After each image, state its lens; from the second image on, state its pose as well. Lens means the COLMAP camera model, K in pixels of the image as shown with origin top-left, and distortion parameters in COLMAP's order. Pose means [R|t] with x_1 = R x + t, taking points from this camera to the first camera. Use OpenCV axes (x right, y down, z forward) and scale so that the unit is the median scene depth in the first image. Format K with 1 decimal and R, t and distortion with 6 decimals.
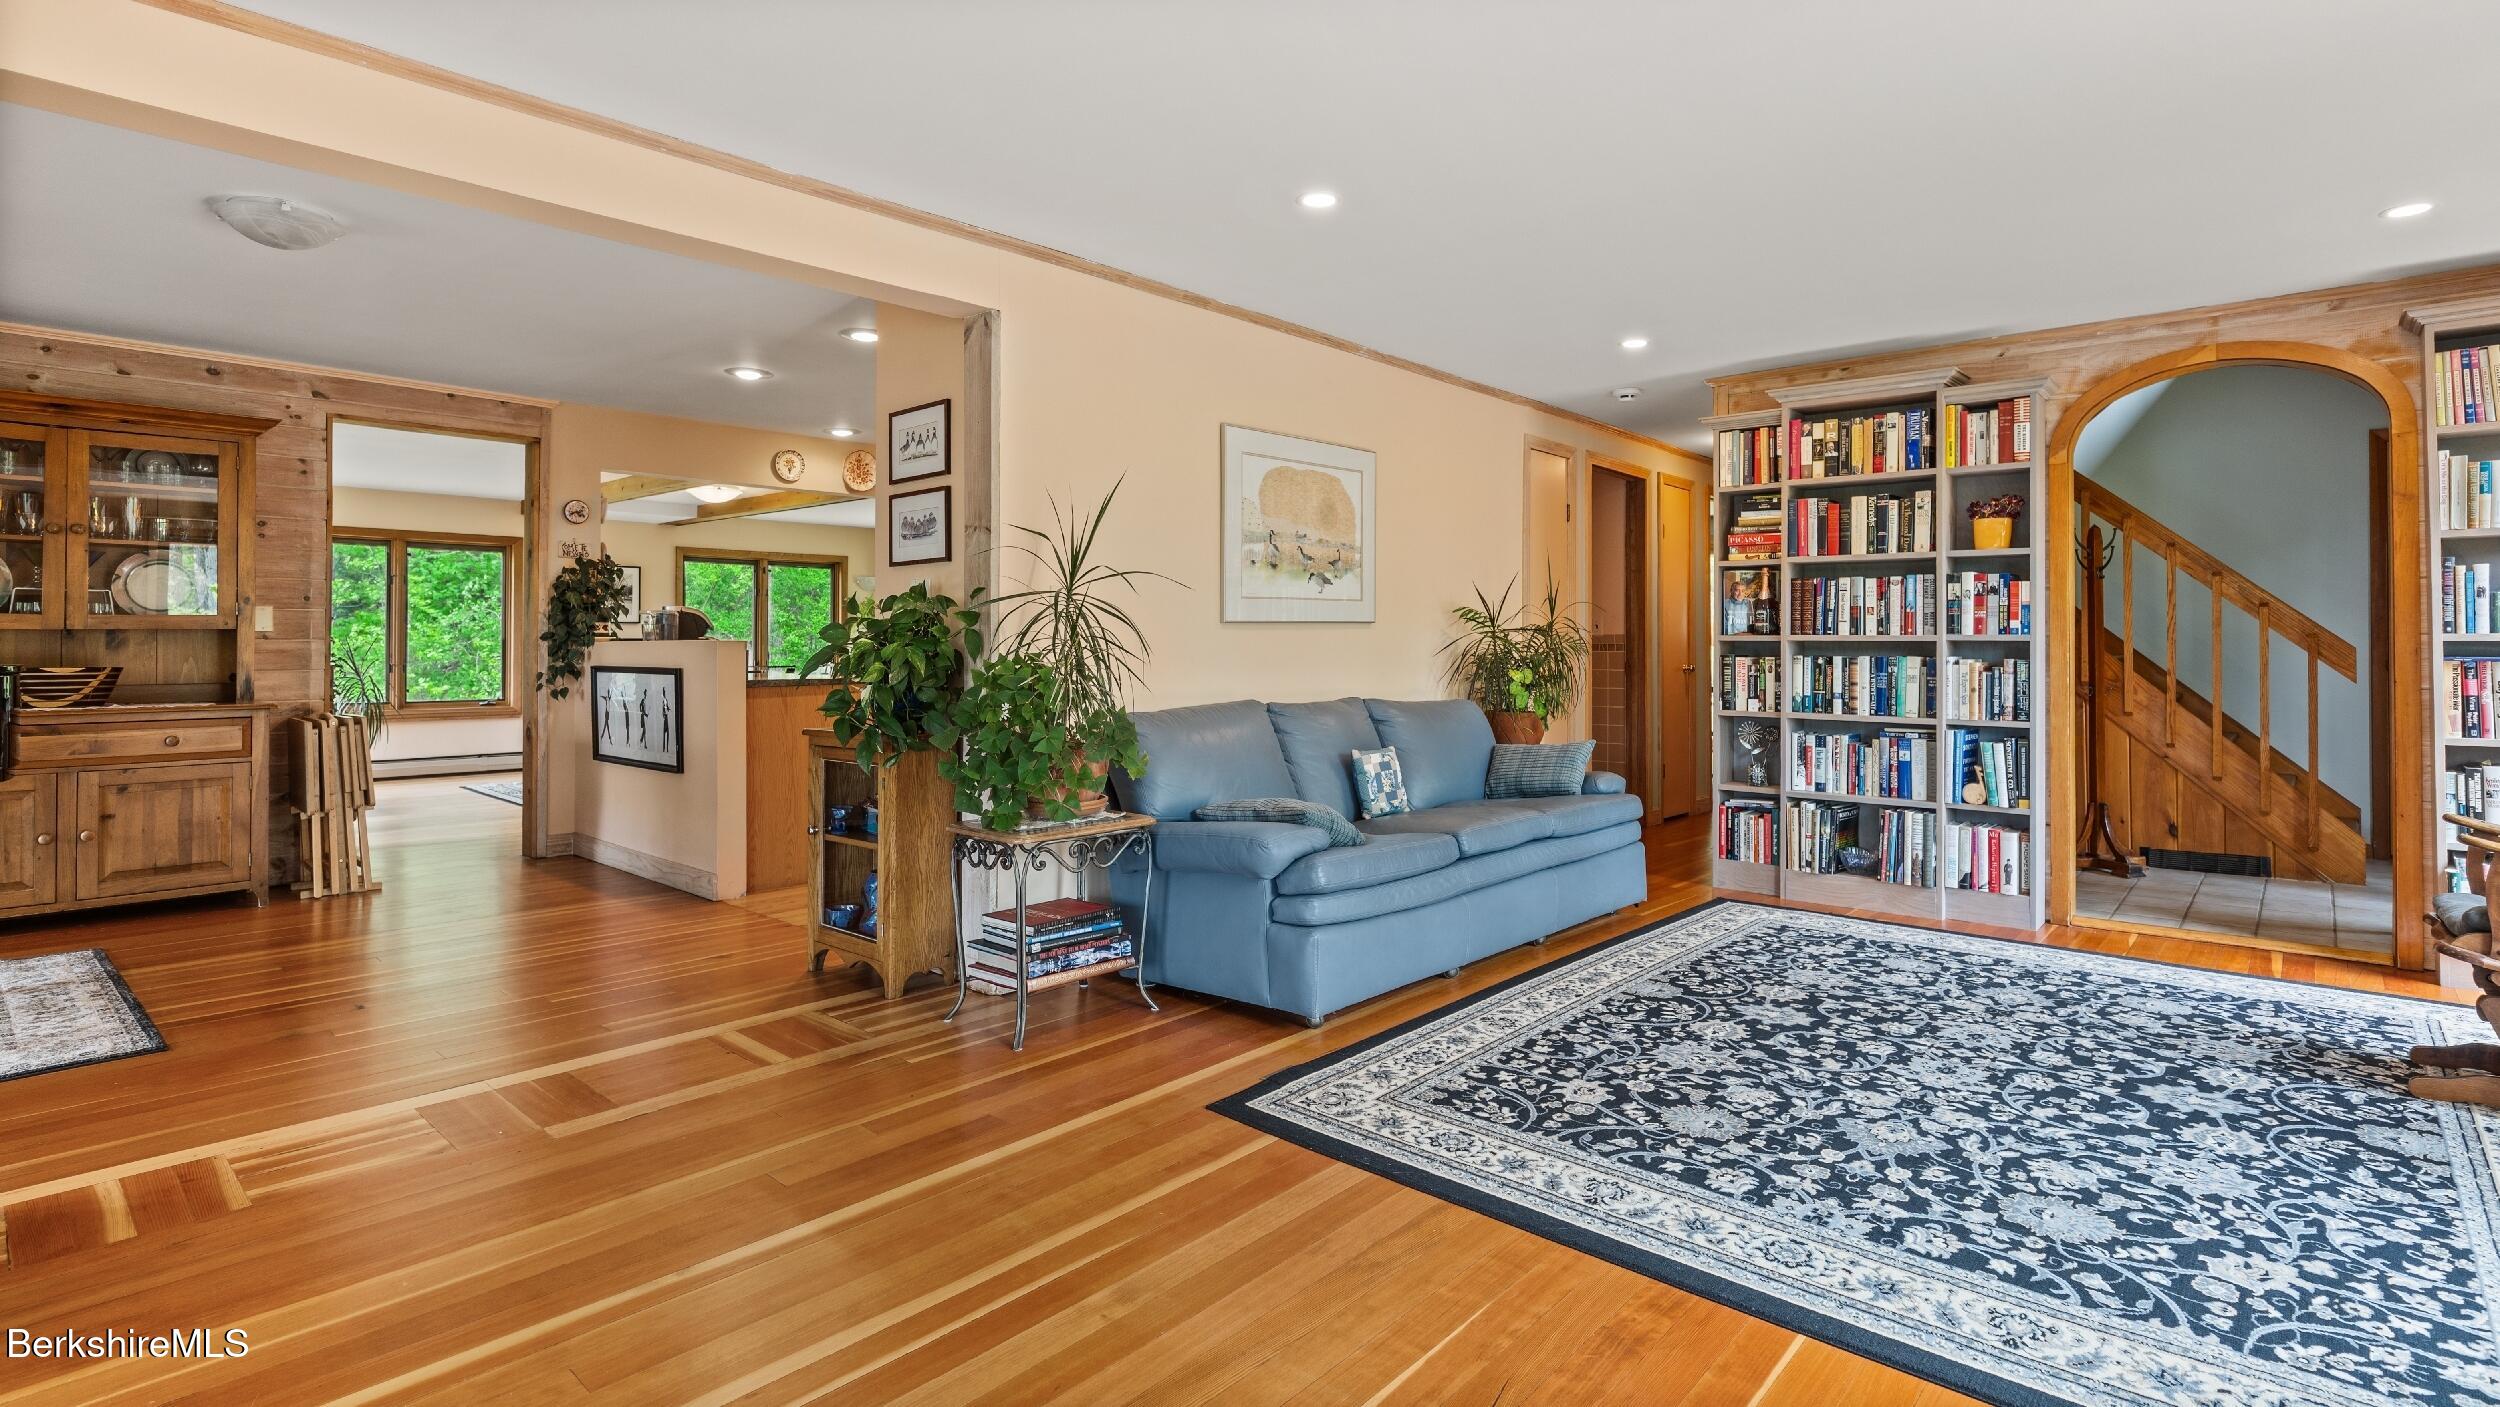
lens RADIAL K [[1199.7, 0, 1253.3], [0, 1199.7, 634.0], [0, 0, 1]] dist [-0.004350, 0.000333]
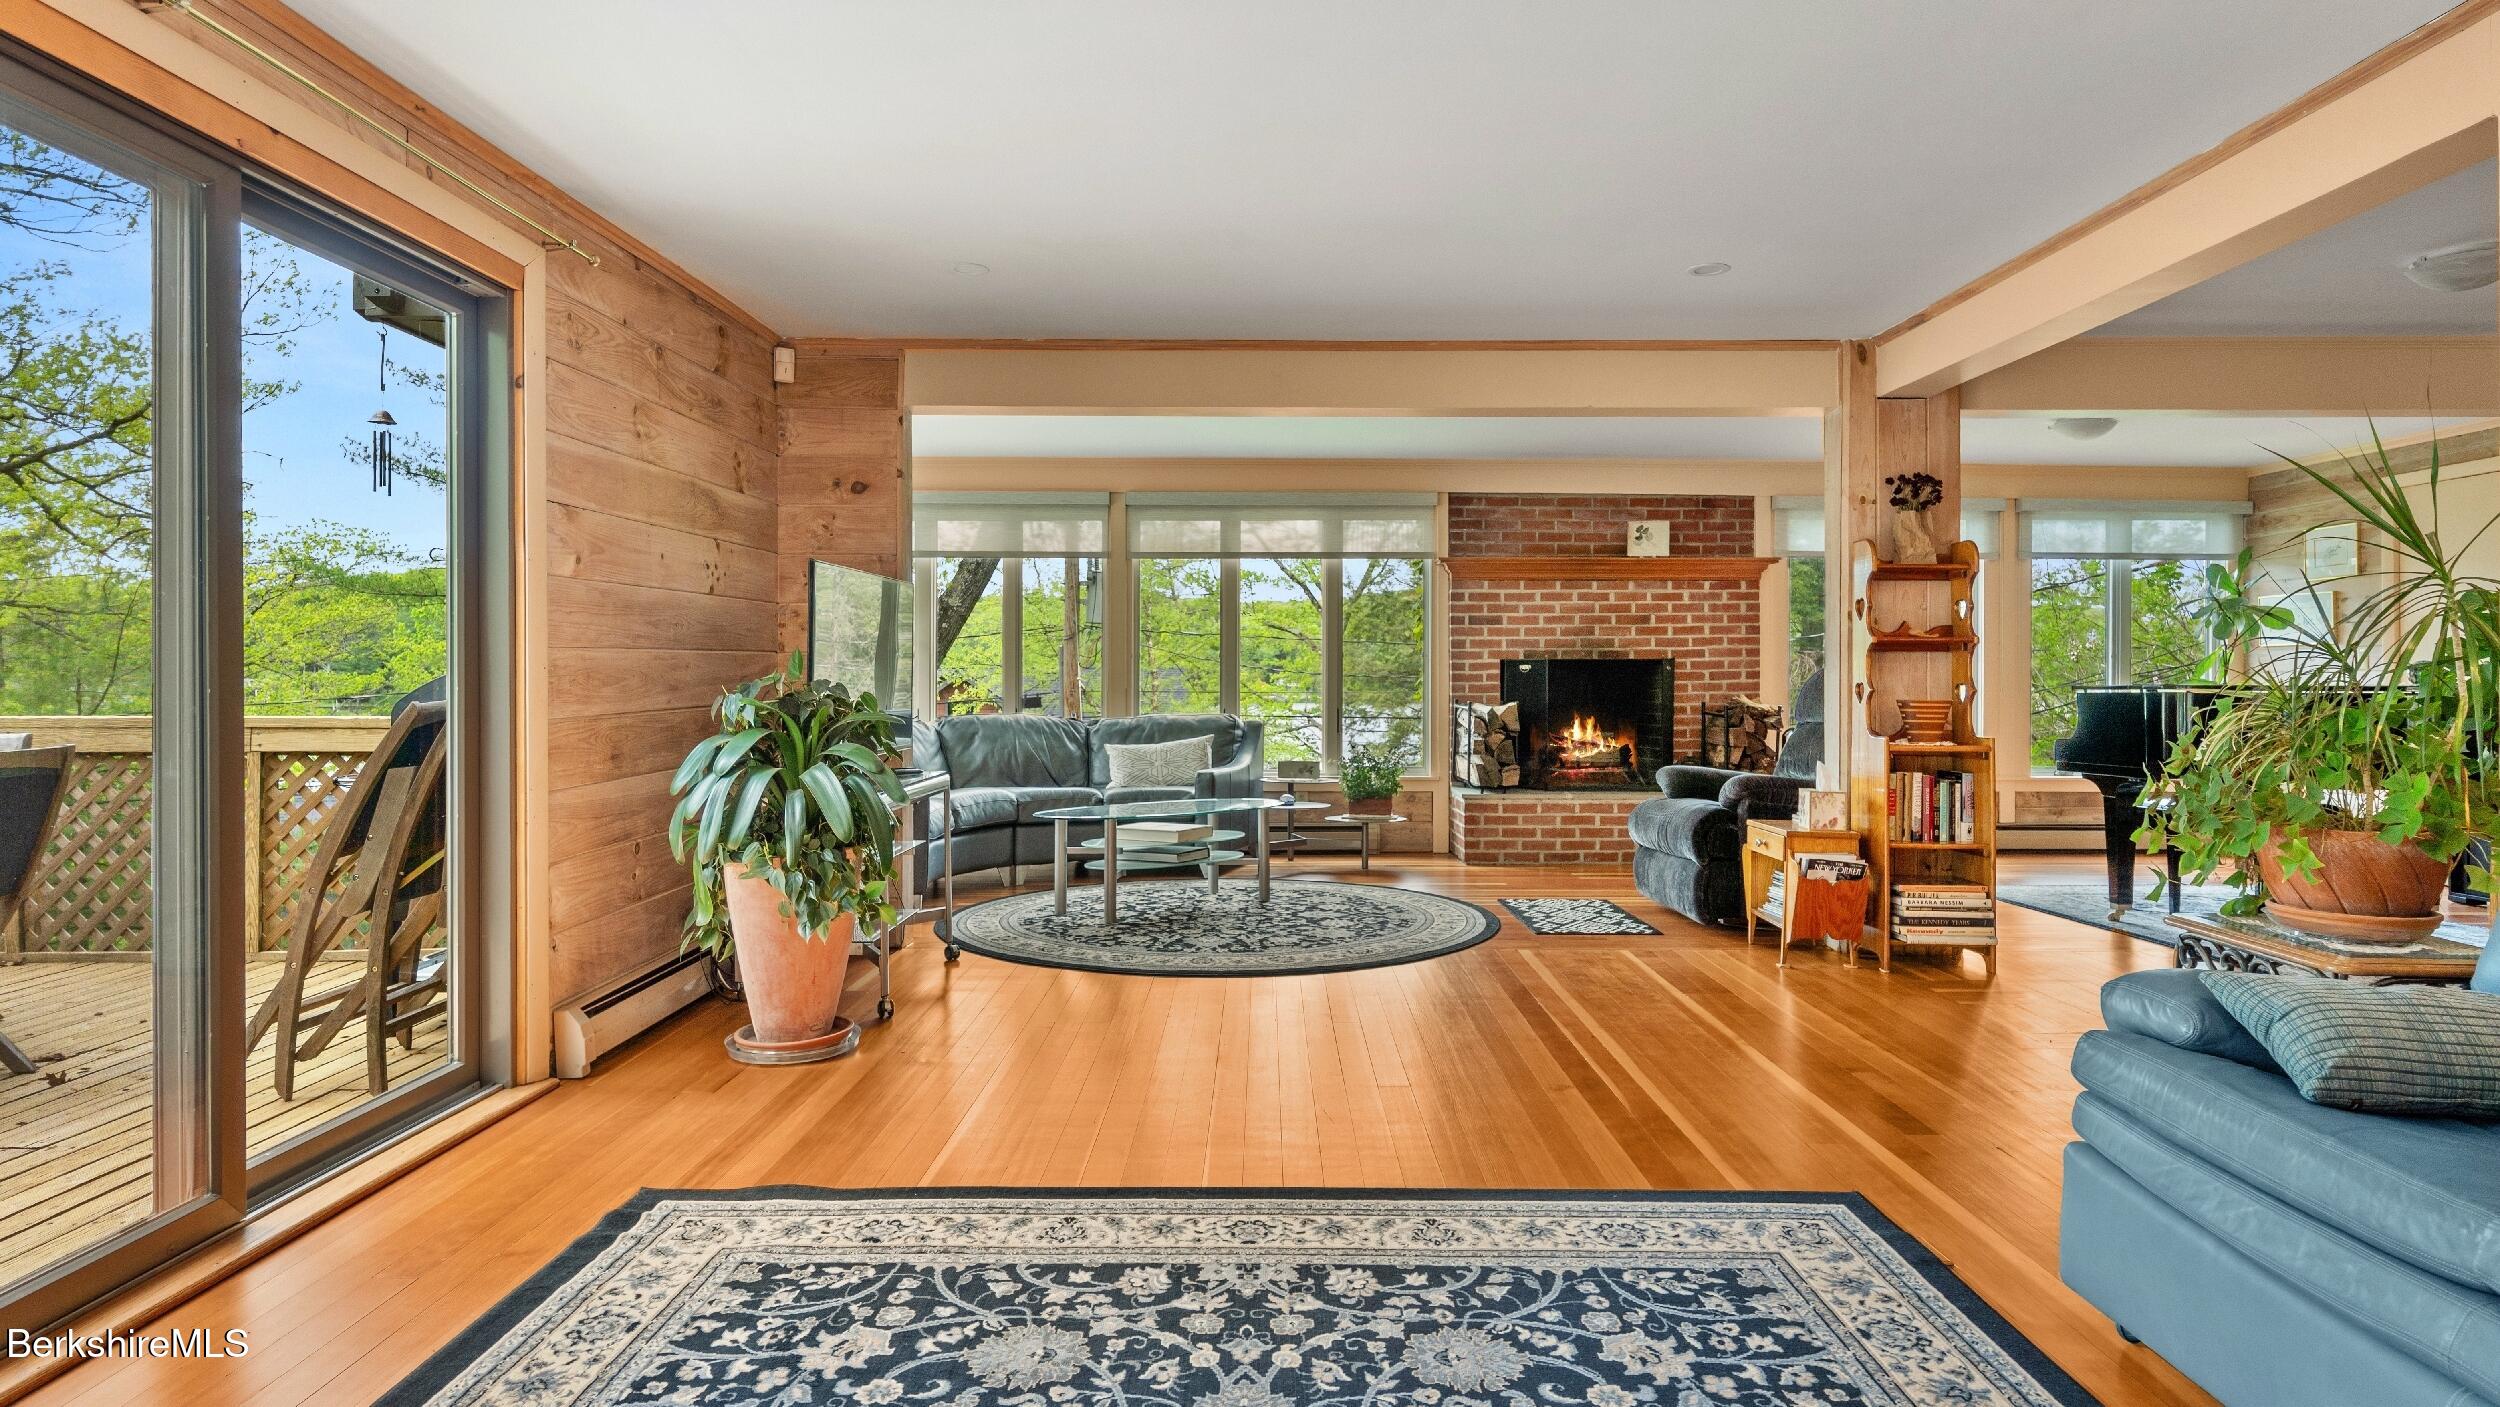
lens RADIAL K [[1339.3, 0, 1250.0], [0, 1339.3, 703.5], [0, 0, 1]] dist [-0.003810, -0.000416]
pose [[-0.753260, 0.012779, -0.657599, 0.544389], [0.001899, 0.999849, 0.017254, 0.011879], [0.657720, 0.011748, -0.753171, 0.841622]]
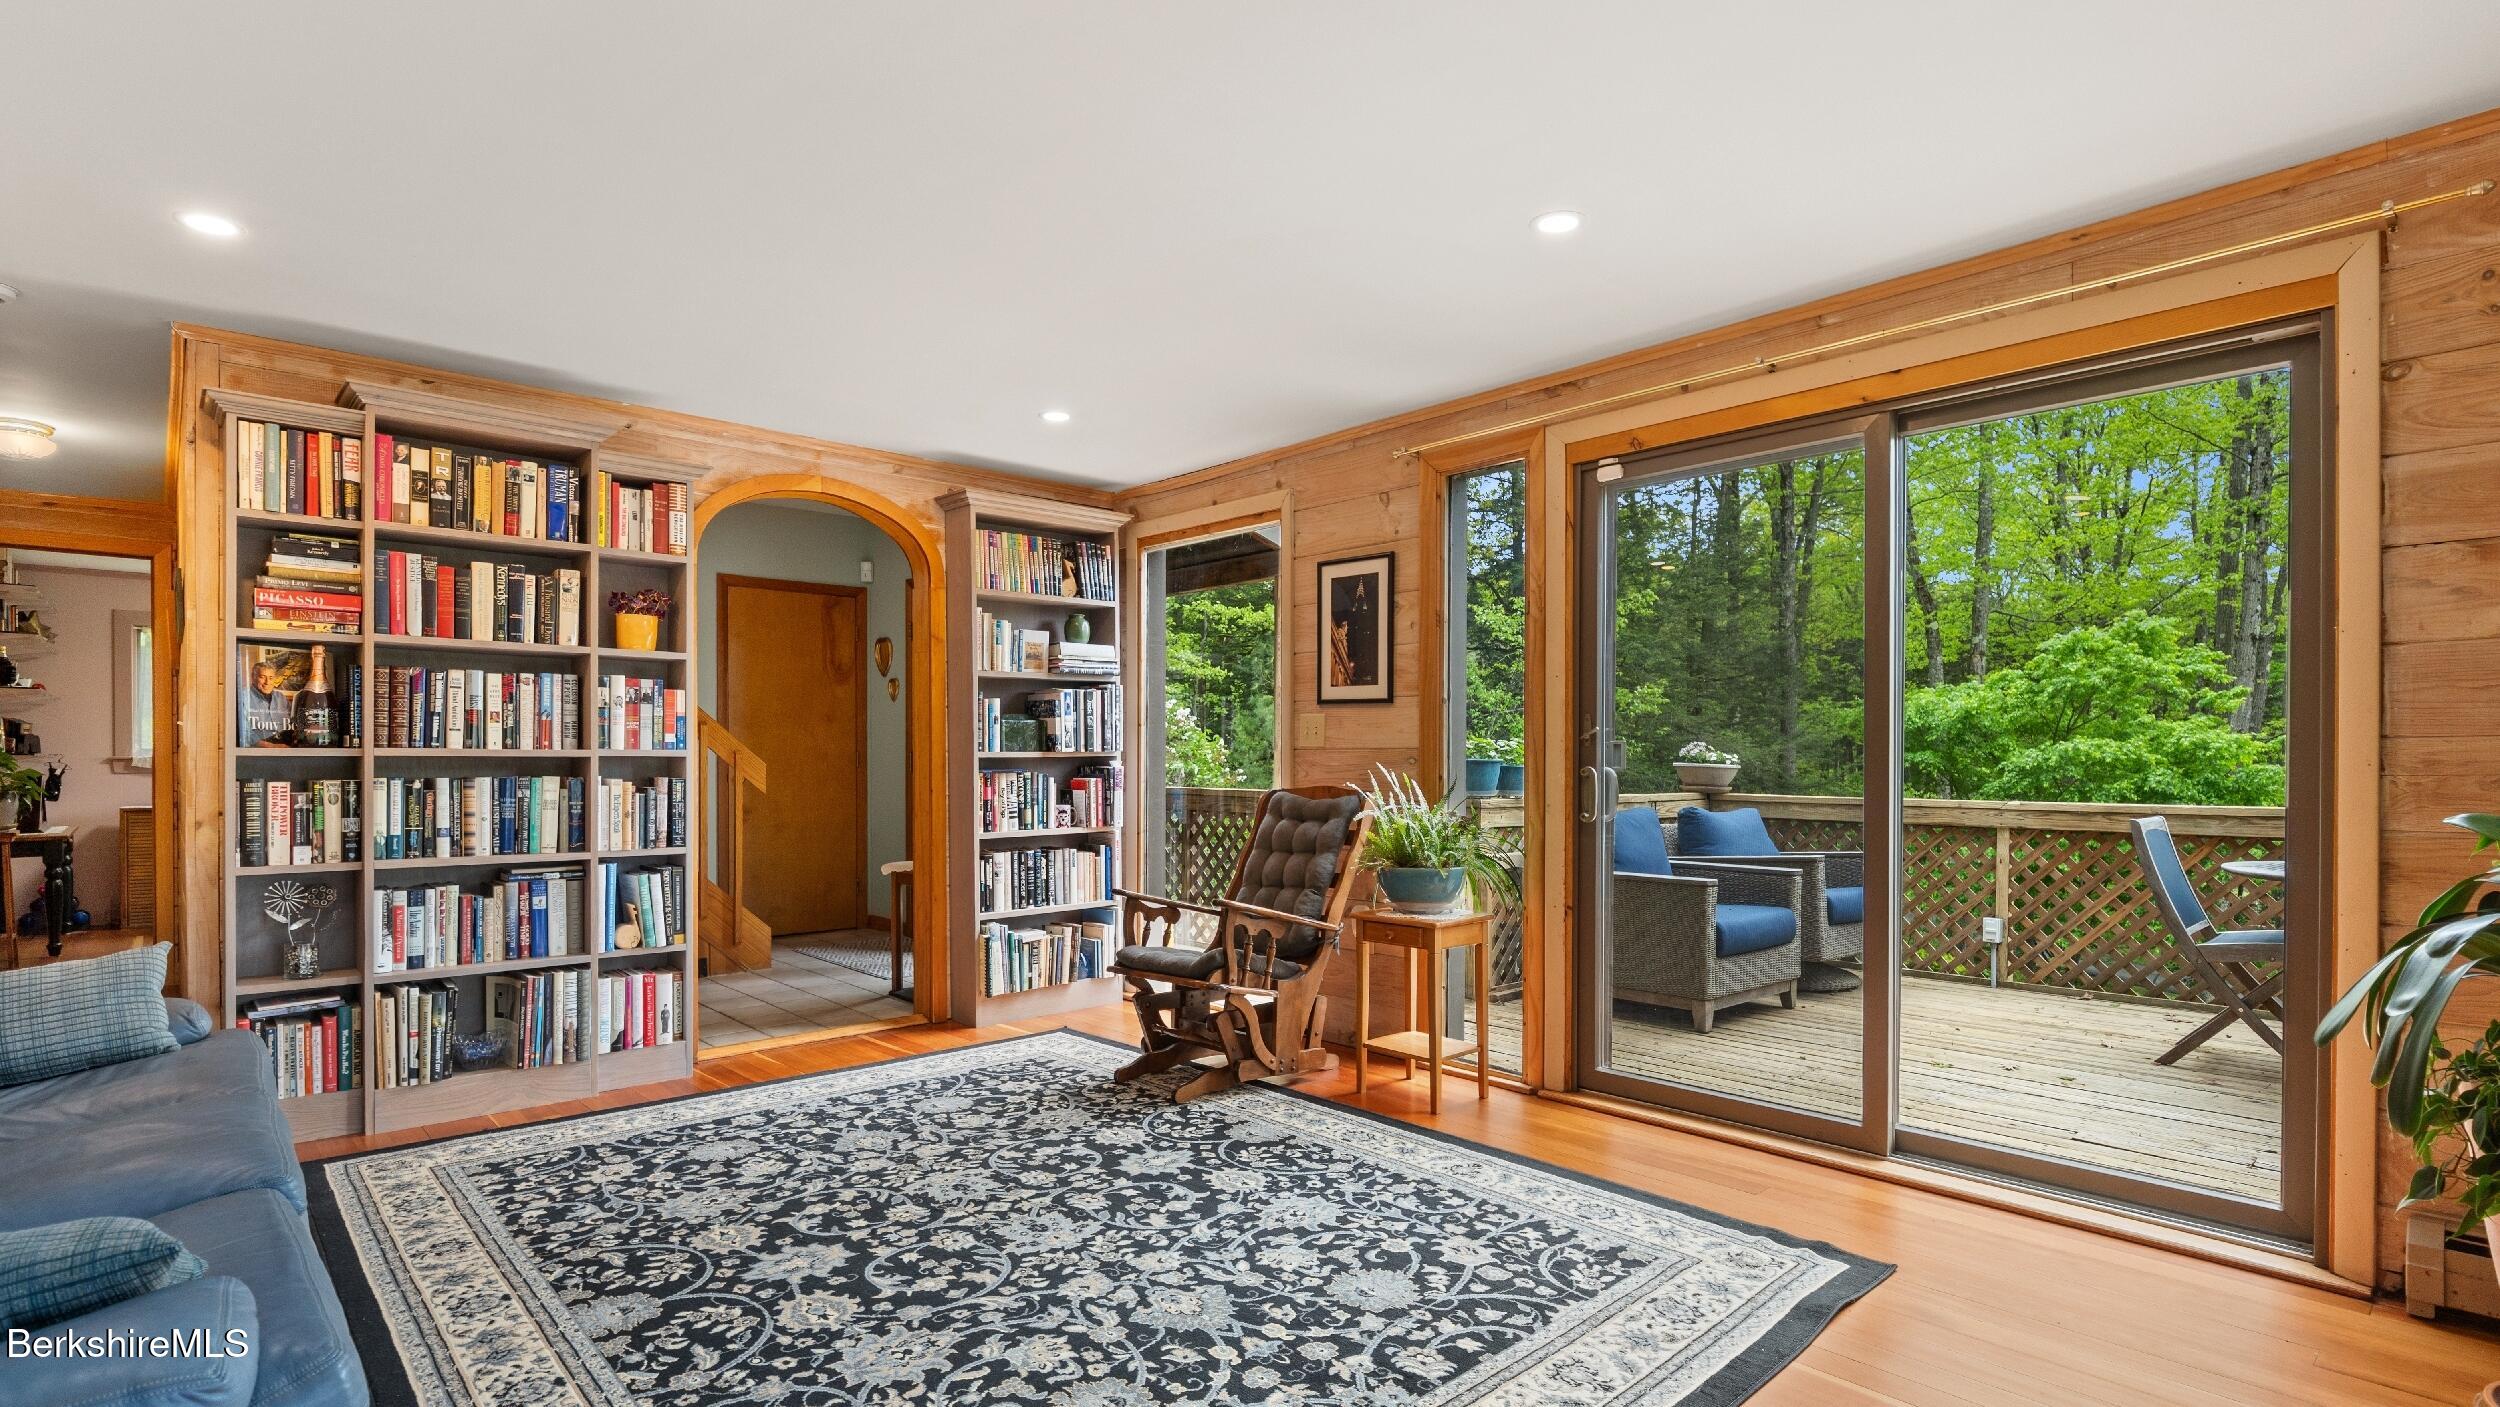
lens RADIAL K [[1189.8, 0, 1253.2], [0, 1189.8, 768.0], [0, 0, 1]] dist [-0.007550, -0.000656]
pose [[0.099048, -0.007430, 0.995055, -0.190490], [-0.006325, 0.999947, 0.008096, 0.004103], [-0.995063, -0.007095, 0.098996, 0.473718]]
